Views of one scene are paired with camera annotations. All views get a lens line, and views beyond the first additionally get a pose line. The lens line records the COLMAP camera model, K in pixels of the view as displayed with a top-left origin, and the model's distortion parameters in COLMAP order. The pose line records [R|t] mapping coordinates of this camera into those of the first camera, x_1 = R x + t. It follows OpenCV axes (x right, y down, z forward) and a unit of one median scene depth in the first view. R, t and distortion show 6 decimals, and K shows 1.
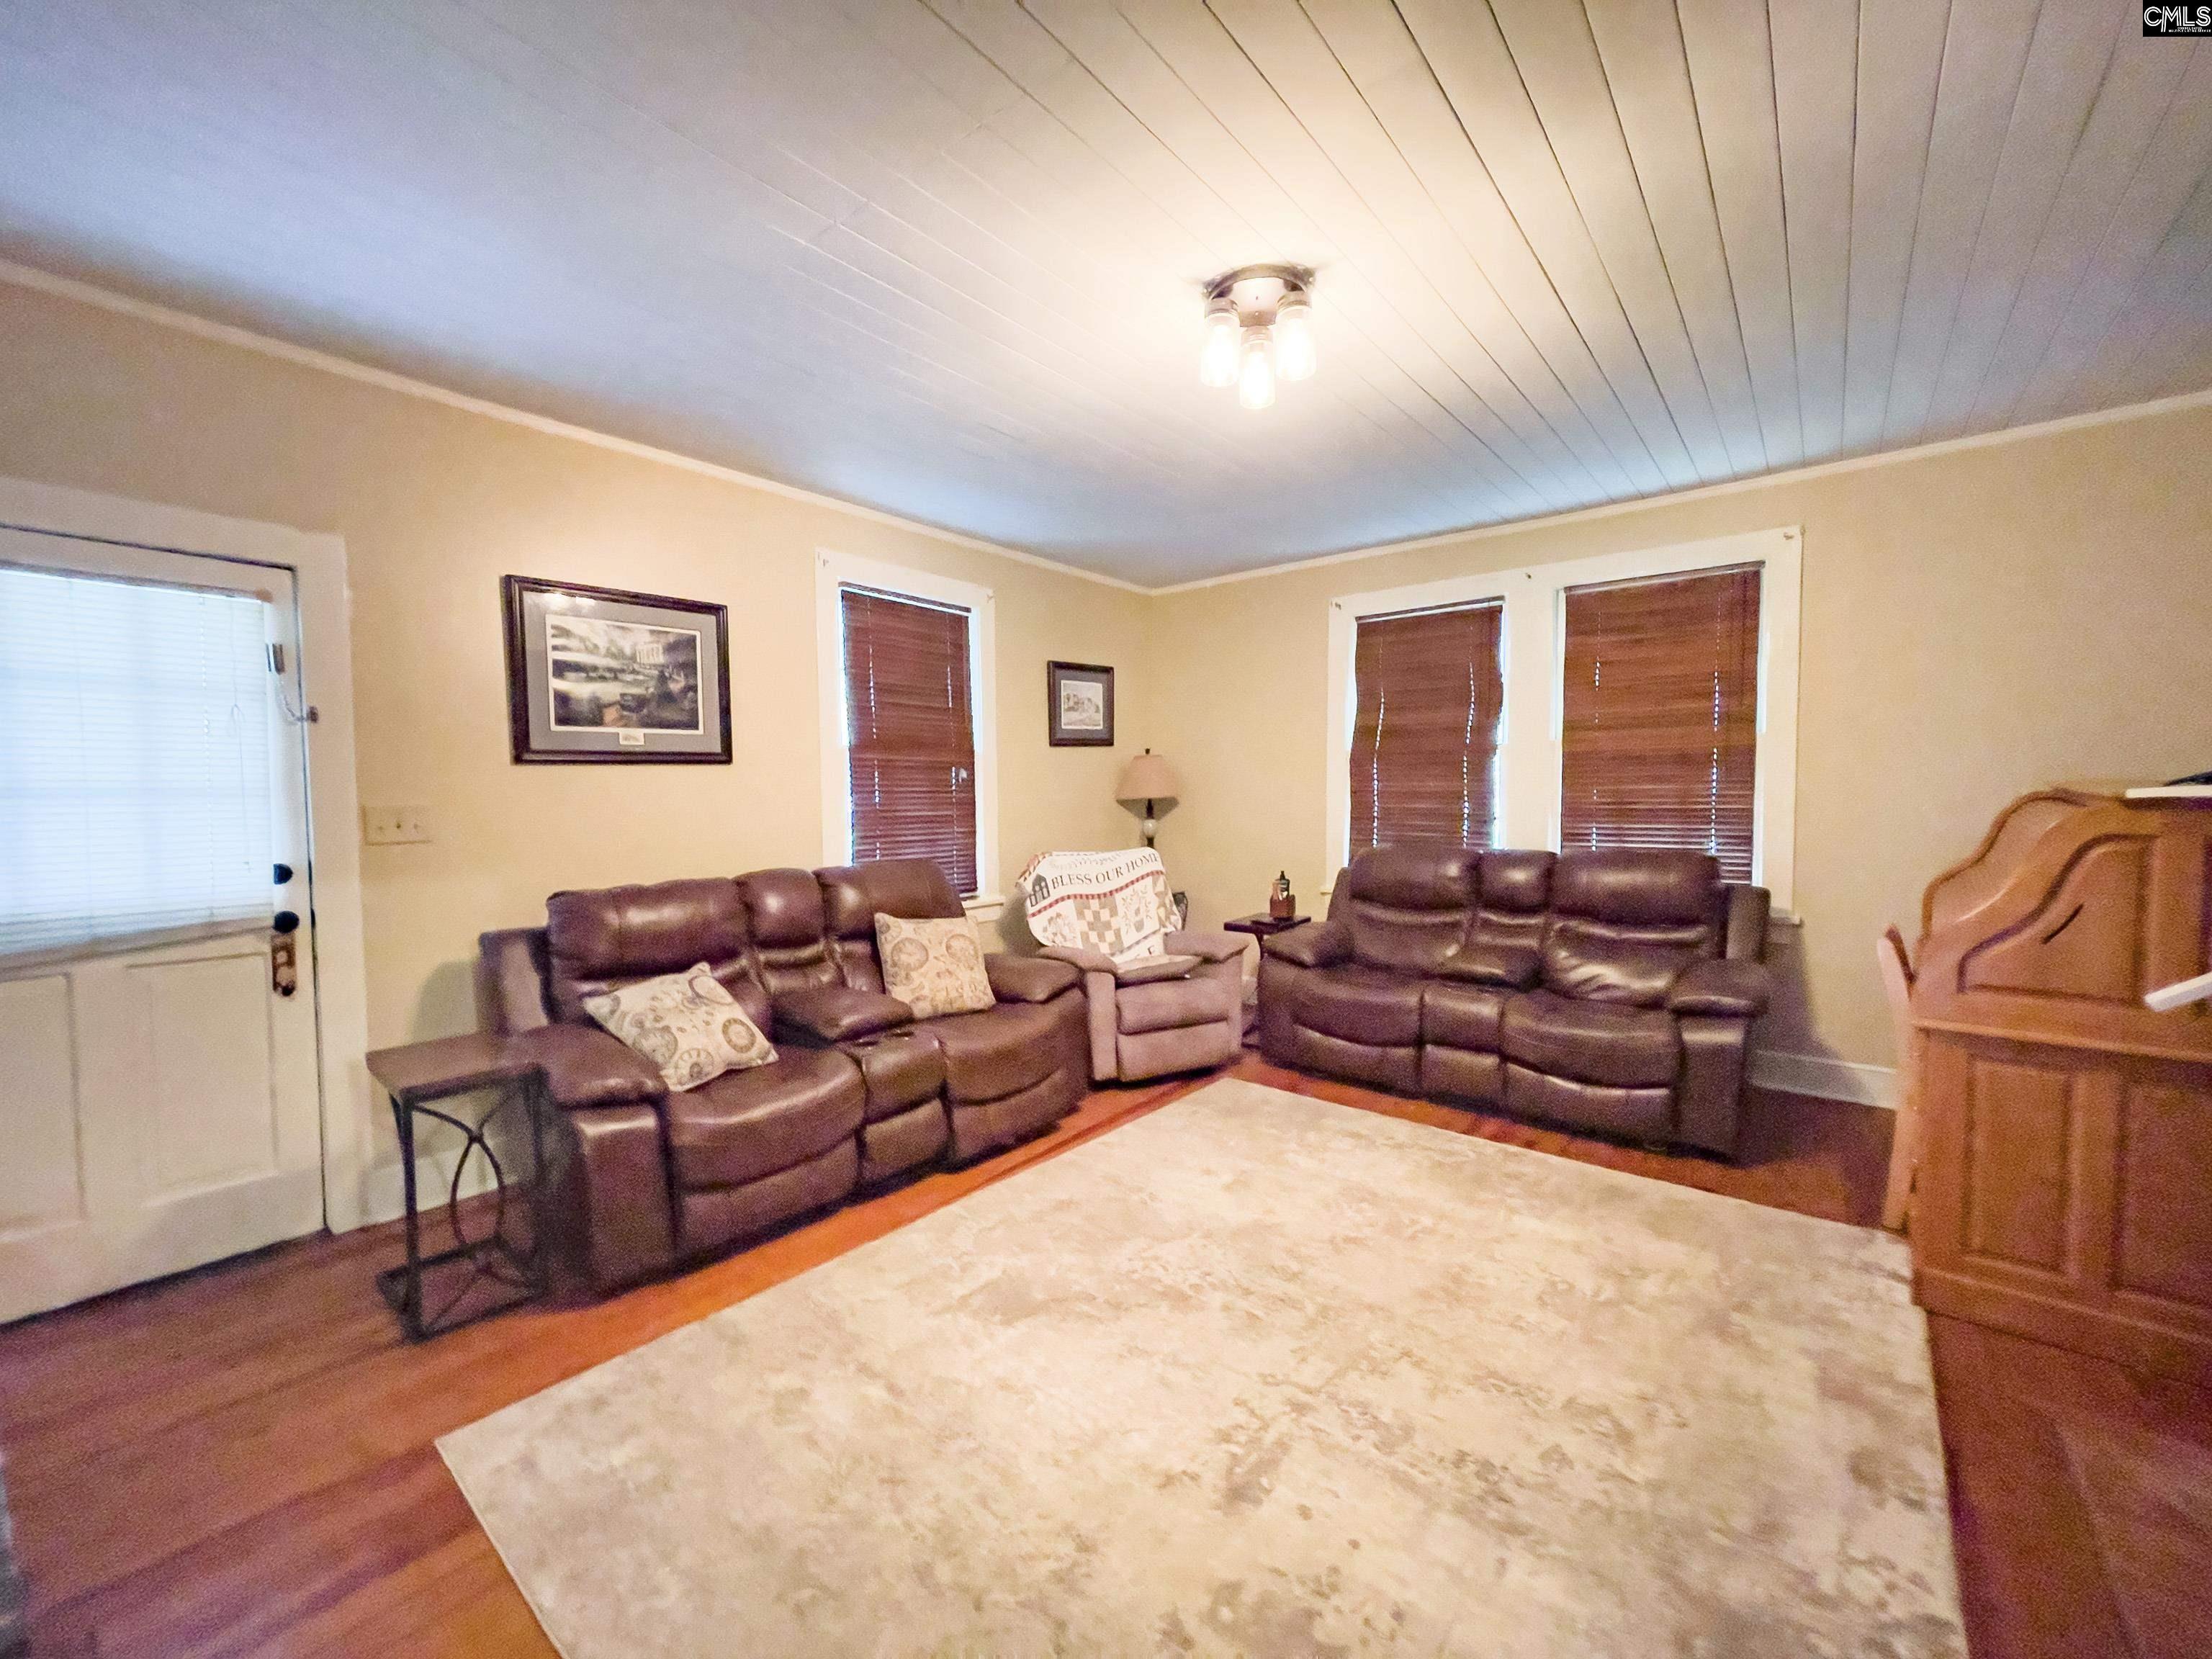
lens RADIAL K [[901.5, 0, 1099.3], [0, 901.5, 840.5], [0, 0, 1]] dist [-0.002027, 0.000558]
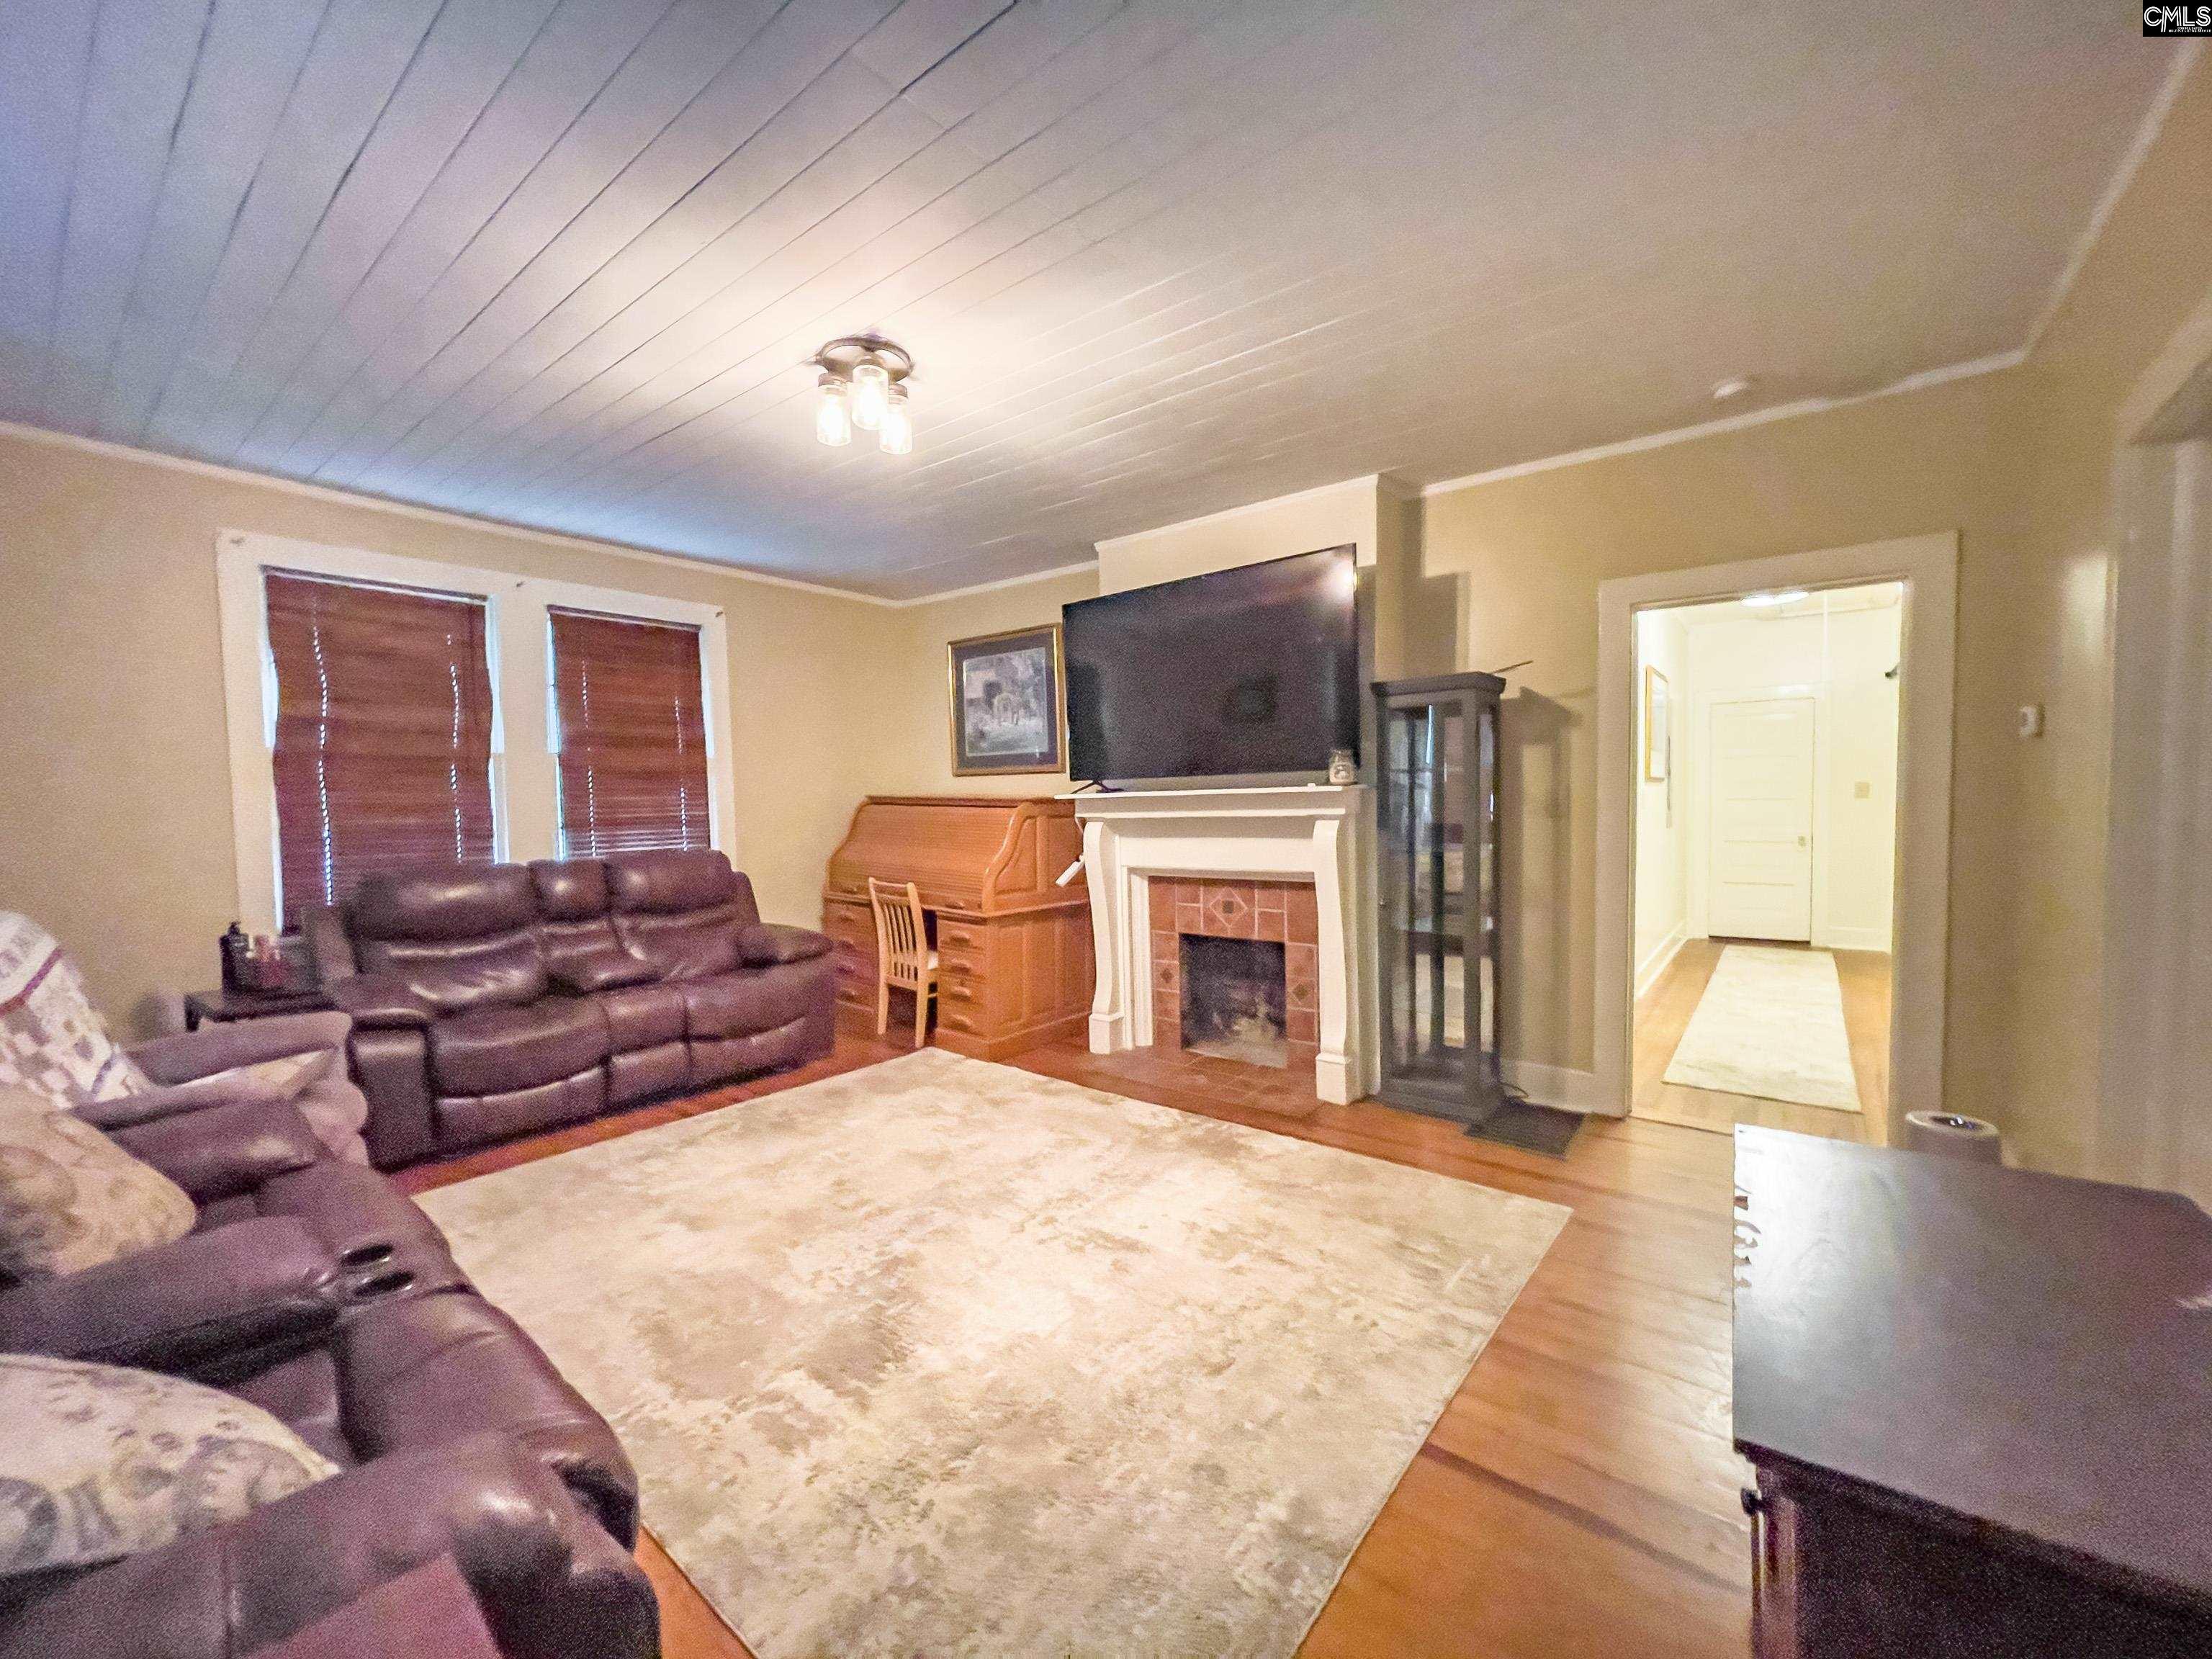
lens RADIAL K [[901.5, 0, 1099.3], [0, 901.5, 840.5], [0, 0, 1]] dist [-0.002027, 0.000558]
pose [[-0.021679, -0.041220, 0.998915, -0.624853], [0.072000, 0.996491, 0.042683, -0.012558], [-0.997169, 0.072847, -0.018635, 0.480482]]
